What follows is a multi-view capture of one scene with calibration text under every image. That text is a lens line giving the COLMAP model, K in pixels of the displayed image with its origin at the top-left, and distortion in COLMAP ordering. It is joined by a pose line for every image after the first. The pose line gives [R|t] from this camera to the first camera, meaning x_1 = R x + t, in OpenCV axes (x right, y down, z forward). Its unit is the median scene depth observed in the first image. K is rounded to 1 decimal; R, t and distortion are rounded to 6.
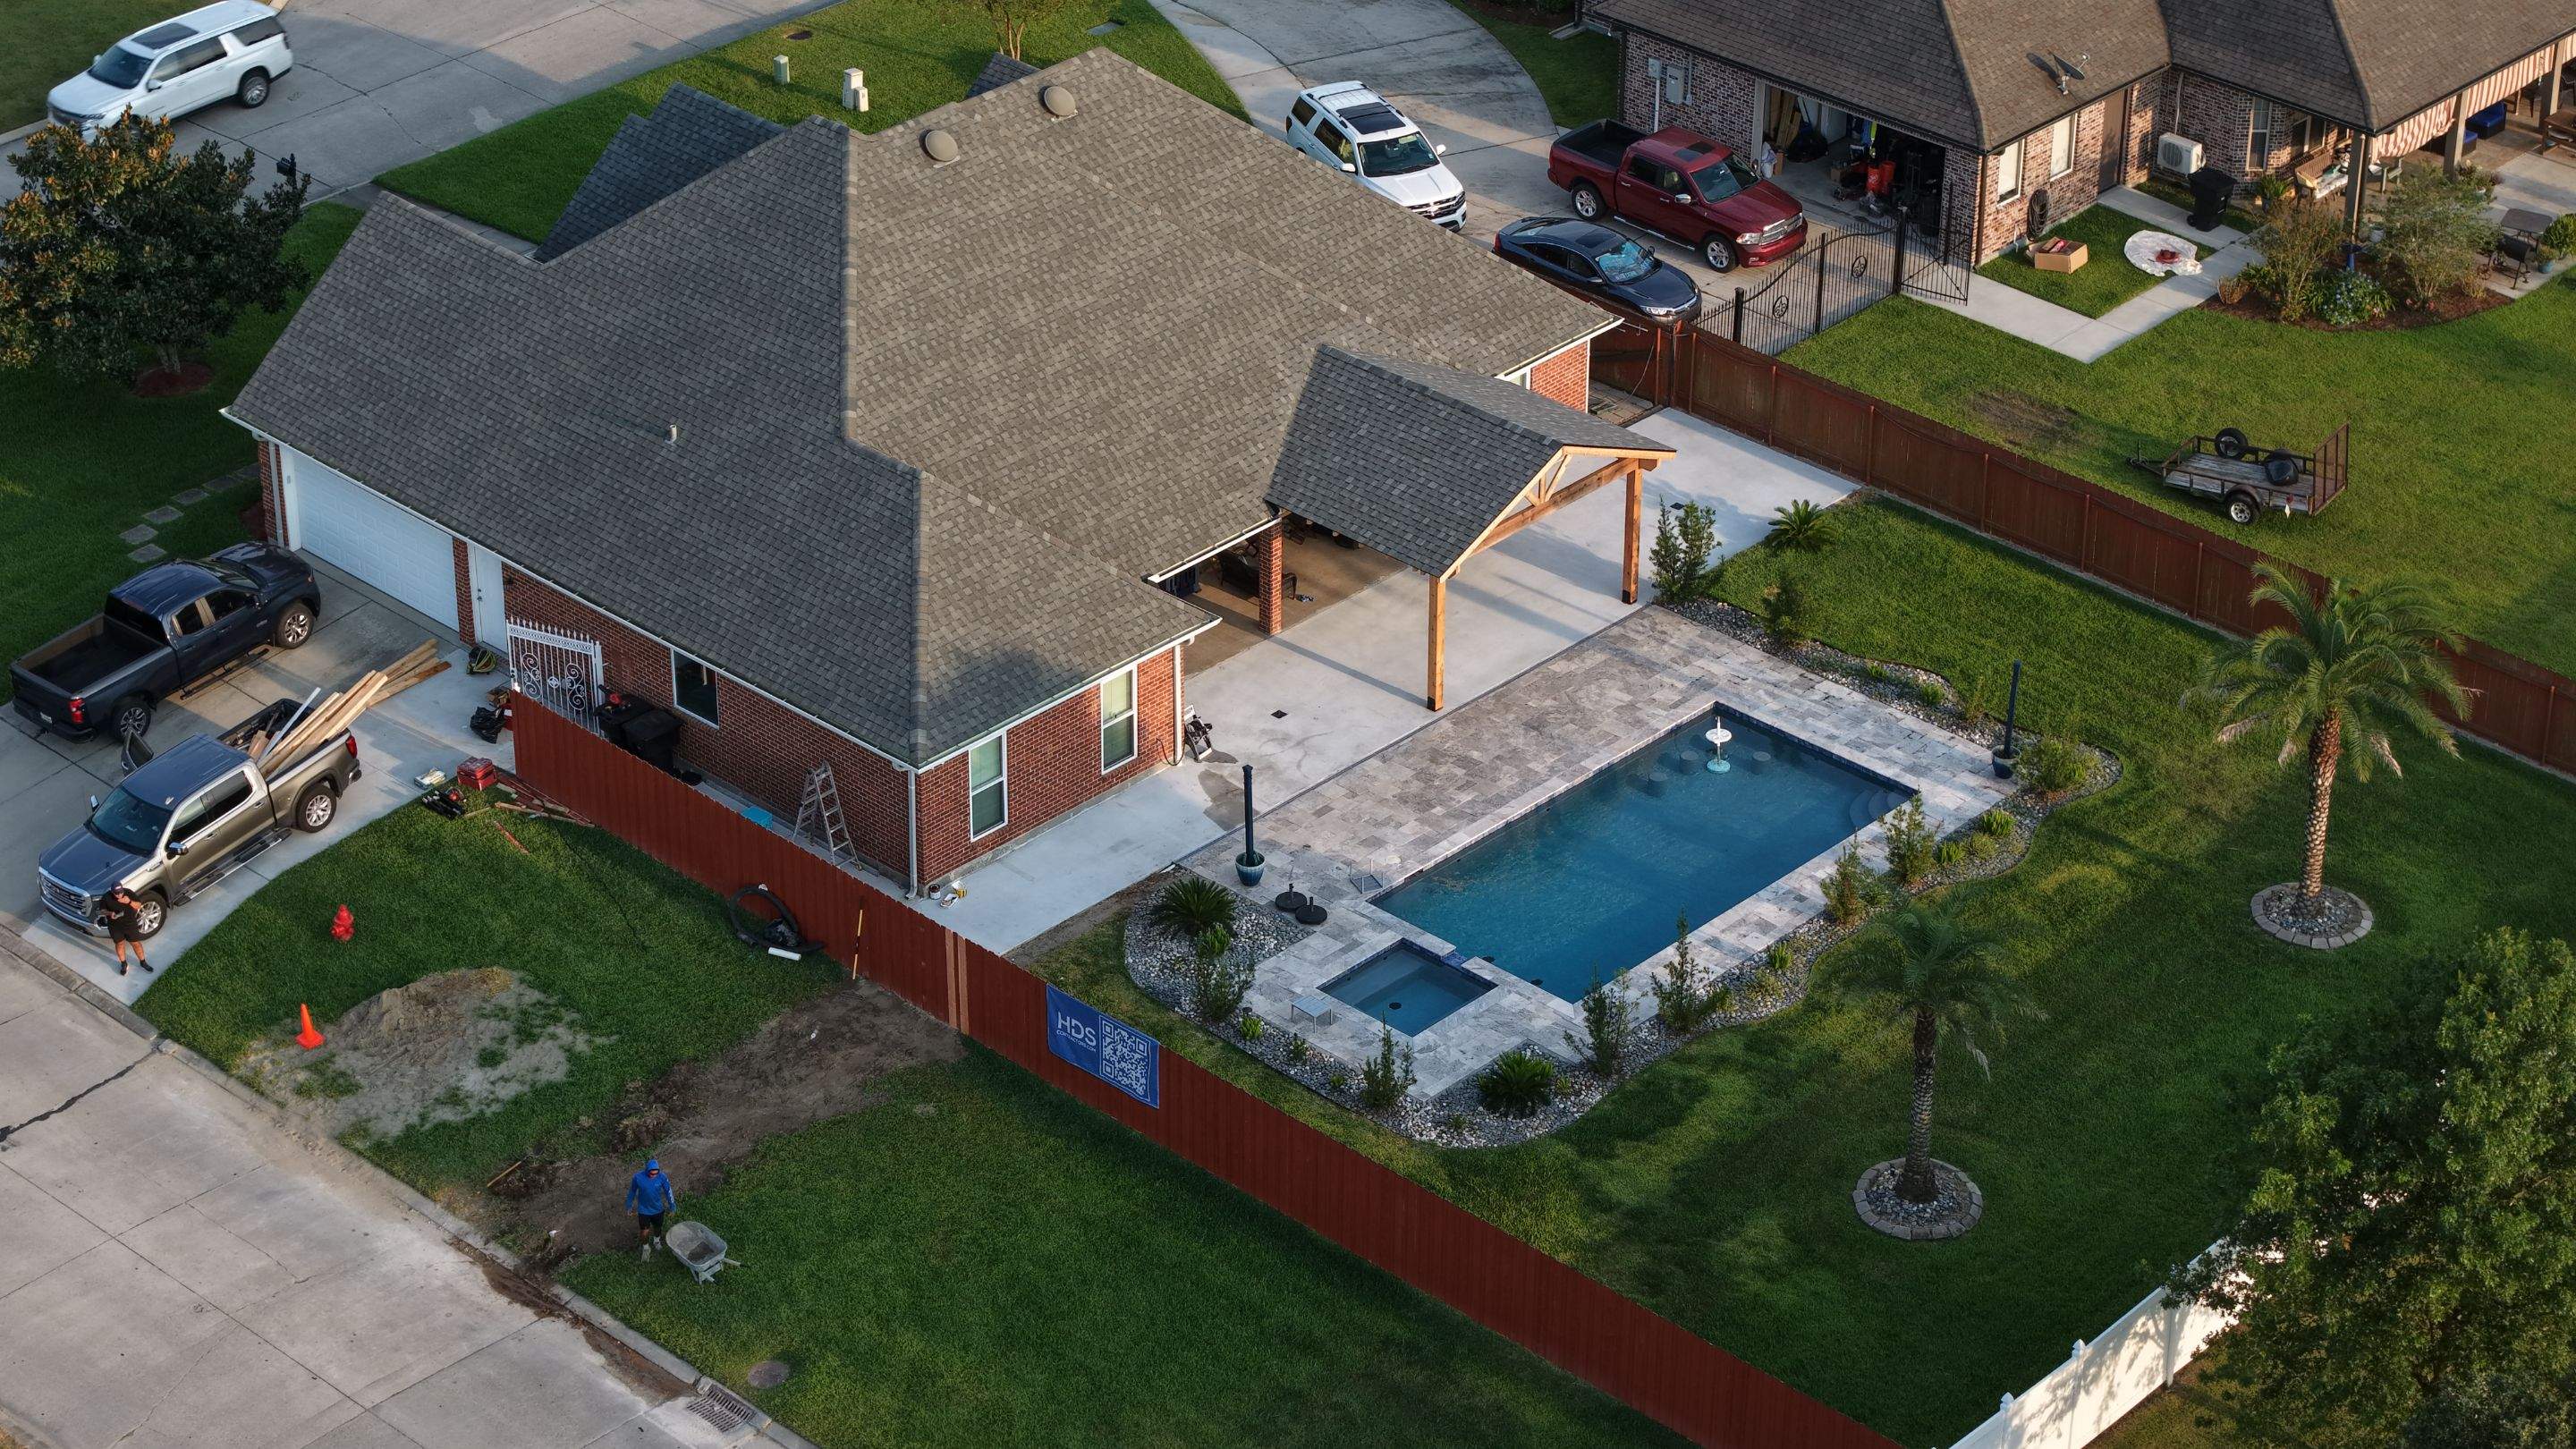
lens RADIAL K [[5424.1, 0, 1291.3], [0, 5424.1, 723.7], [0, 0, 1]] dist [-0.135531, 0.000000]
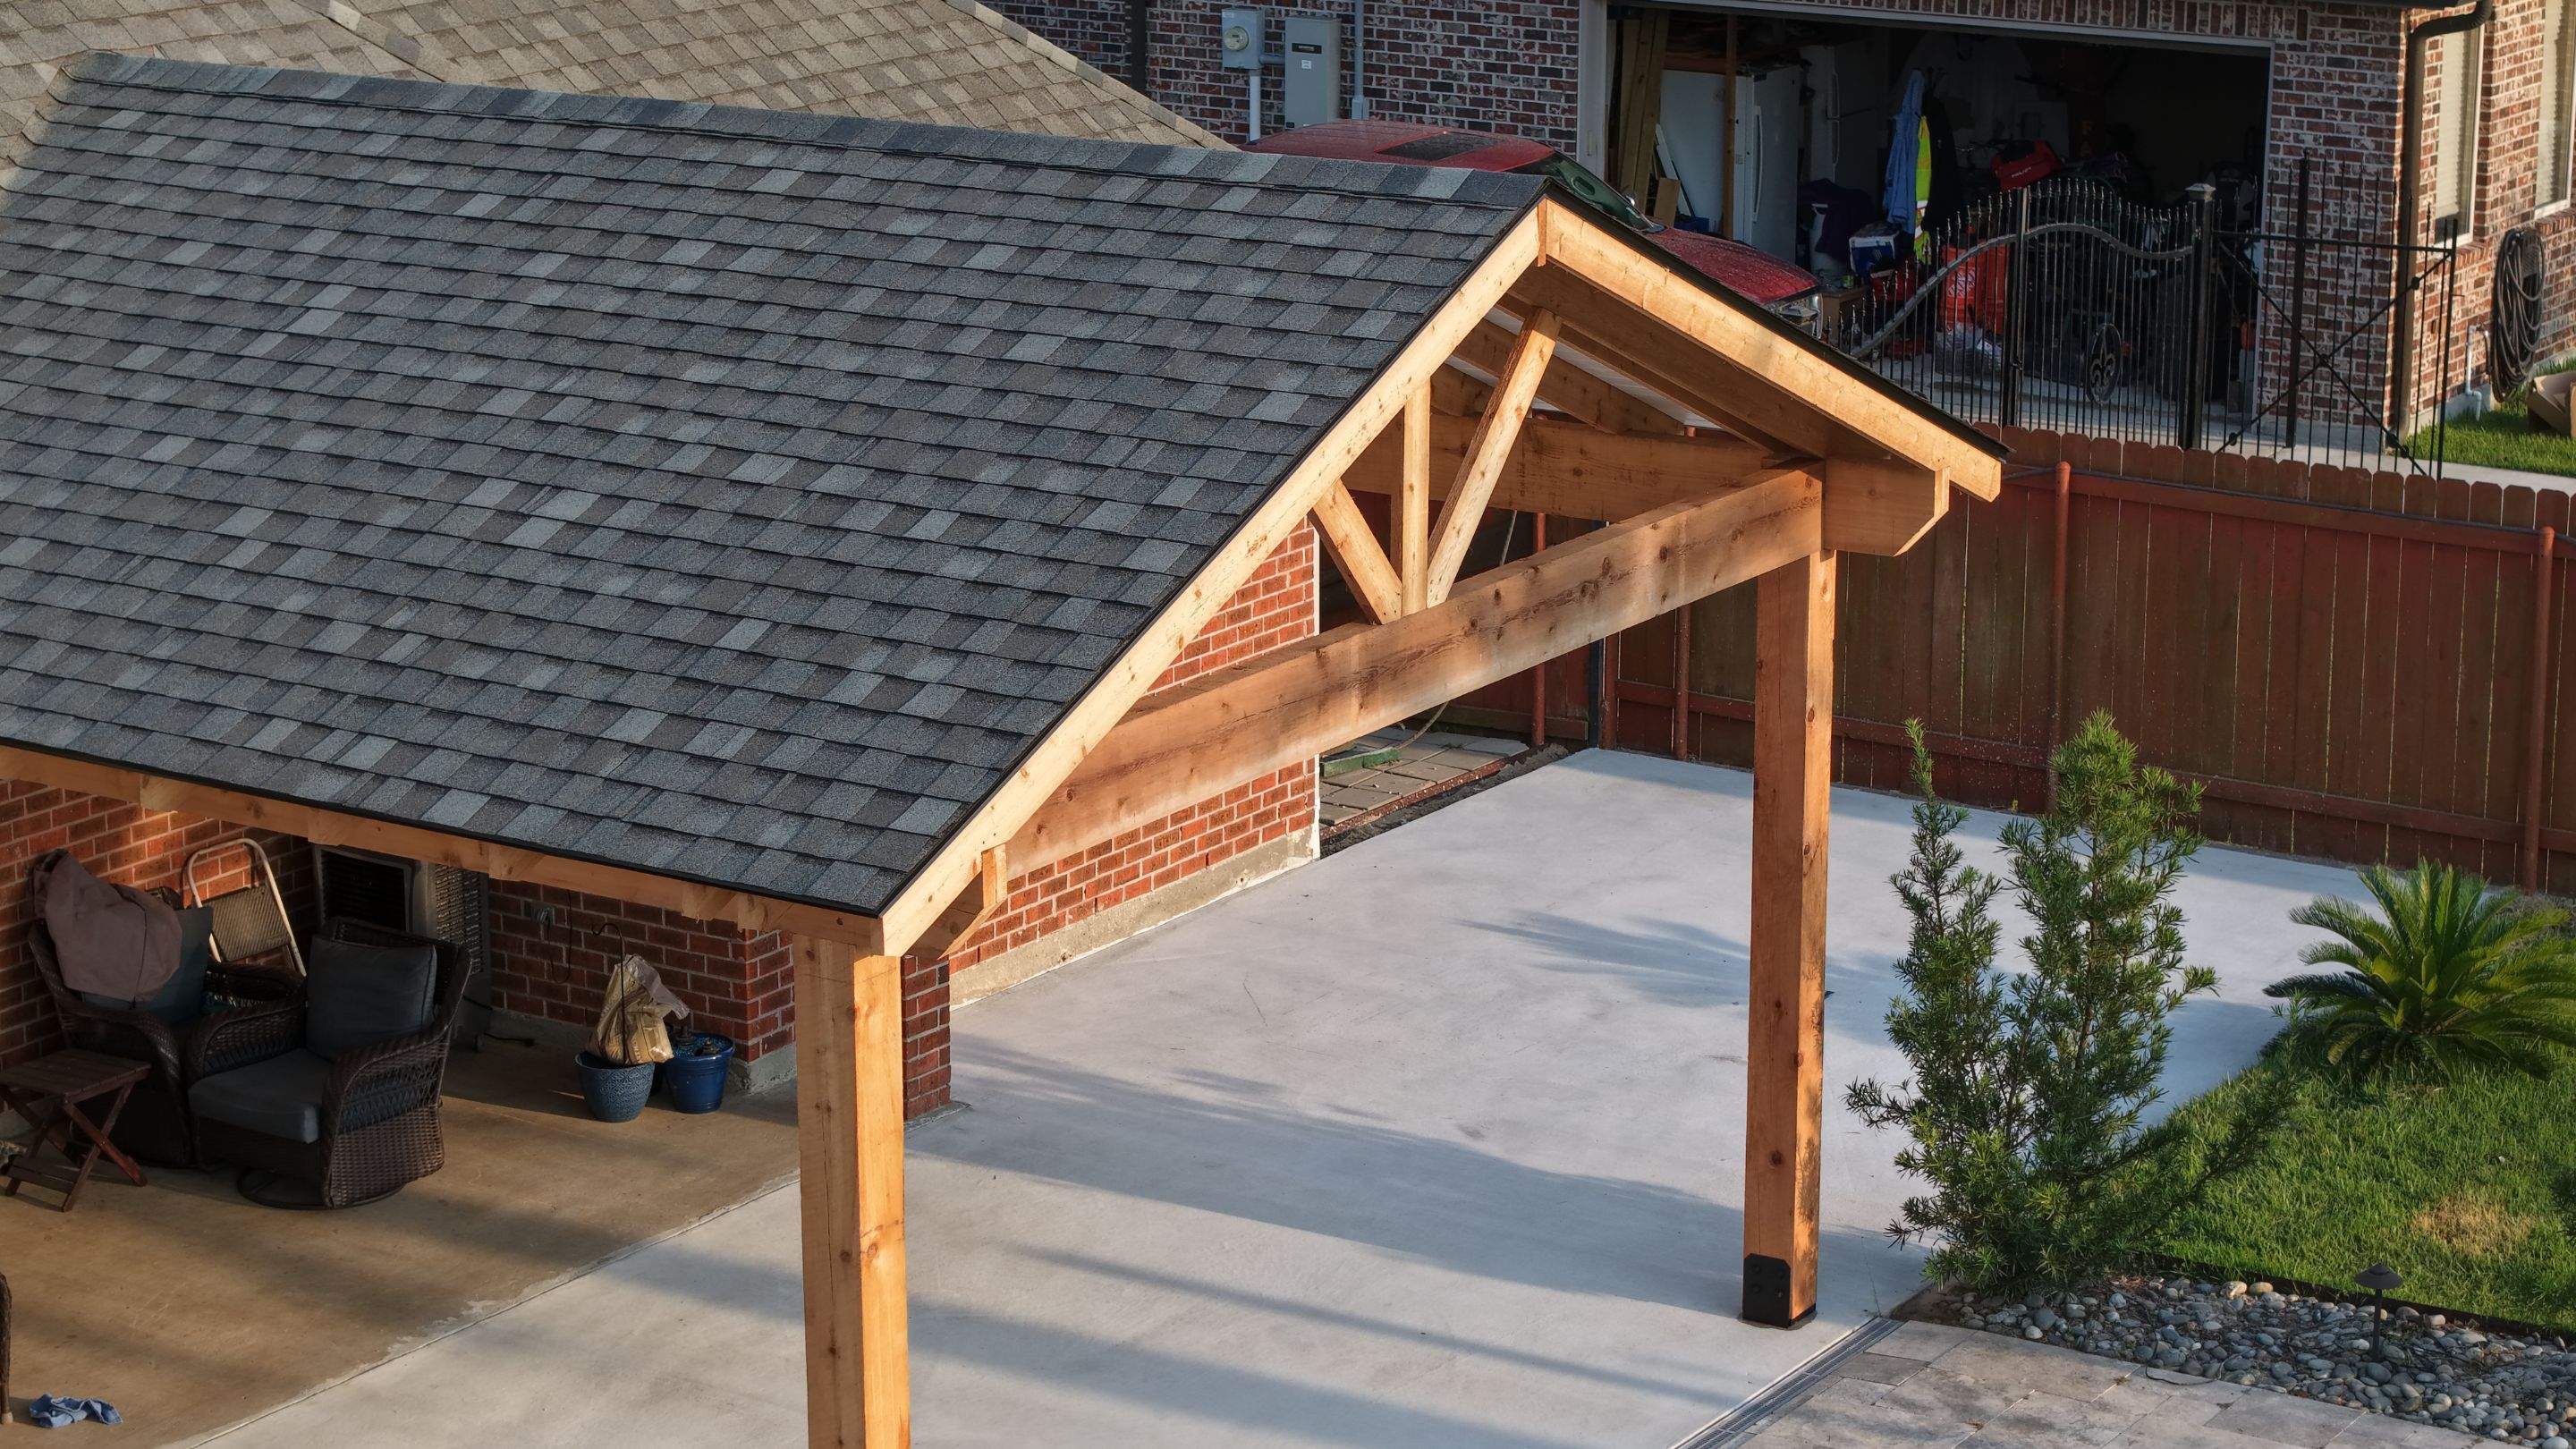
lens RADIAL K [[5424.1, 0, 1285.7], [0, 5424.1, 740.7], [0, 0, 1]] dist [-0.135531, 0.000000]
pose [[0.983620, -0.049615, 0.173292, 0.013278], [0.094512, 0.960584, -0.261432, 0.006808], [-0.153490, 0.273527, 0.949539, 0.854633]]
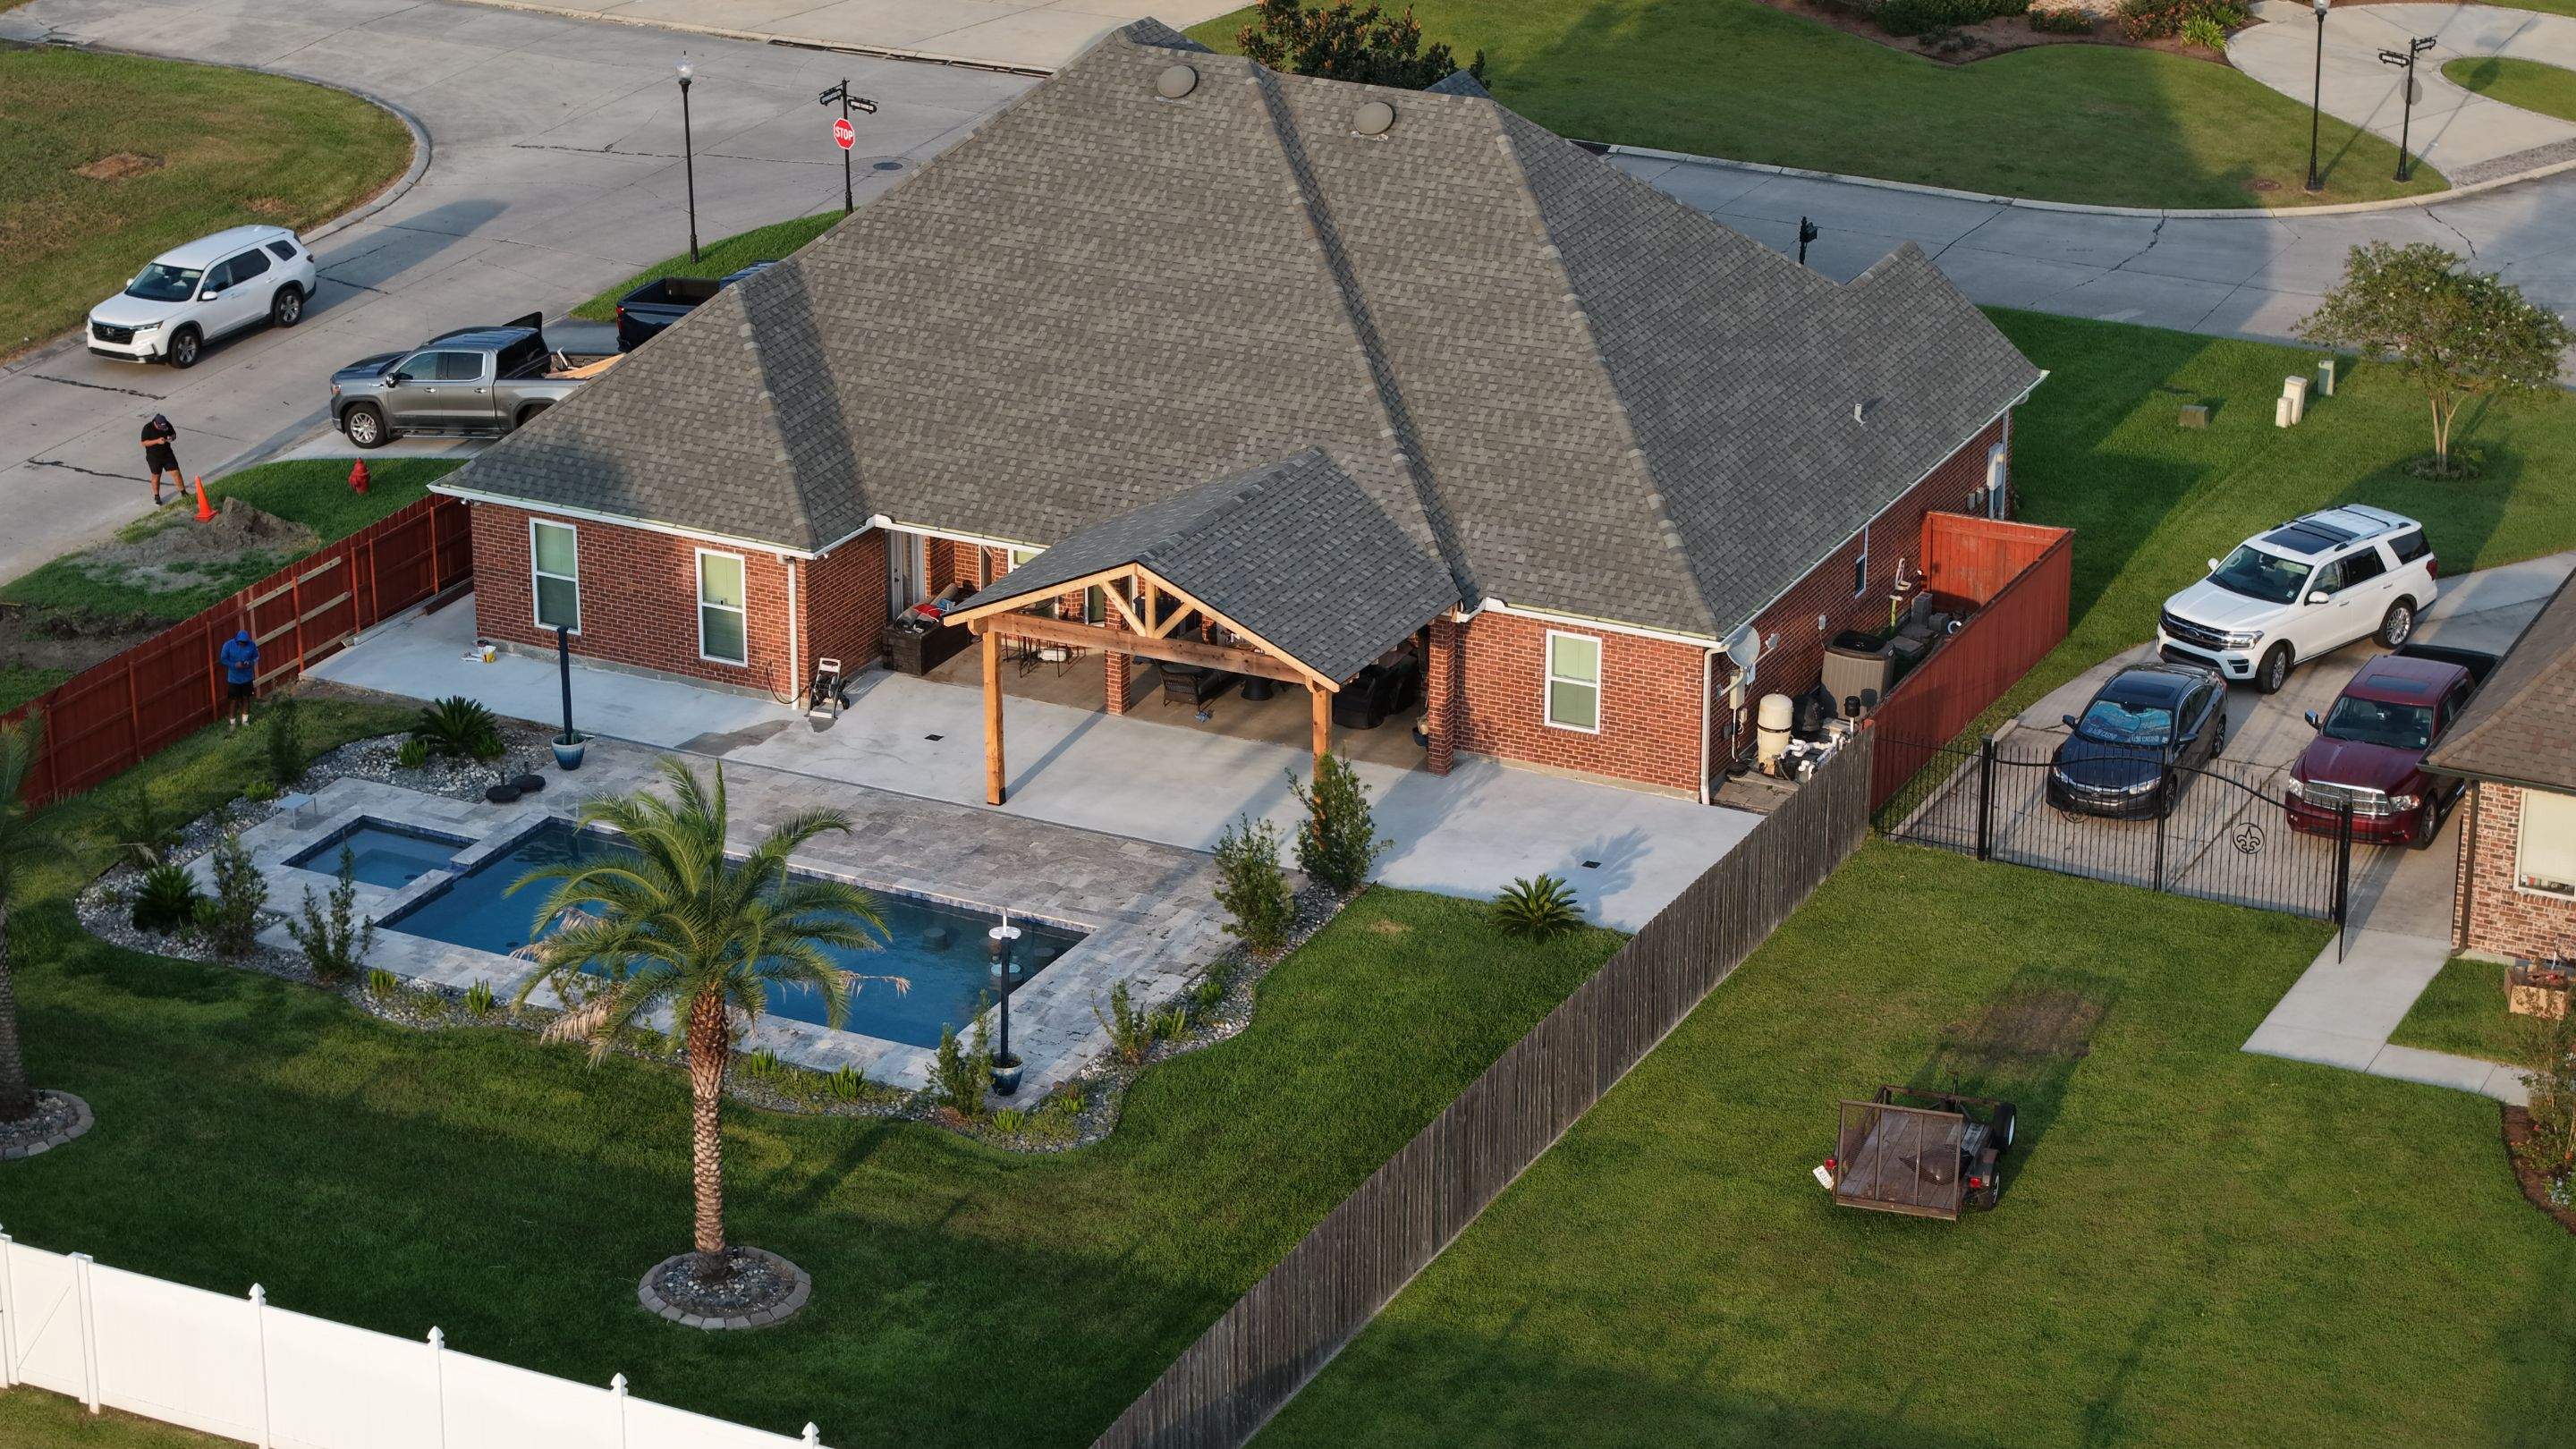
lens RADIAL K [[5424.1, 0, 1284.5], [0, 5424.1, 714.3], [0, 0, 1]] dist [-0.135531, 0.000000]
pose [[0.281058, 0.342167, -0.896620, 0.800267], [-0.478422, 0.859864, 0.178172, -0.188734], [0.831937, 0.378887, 0.405372, 0.700379]]
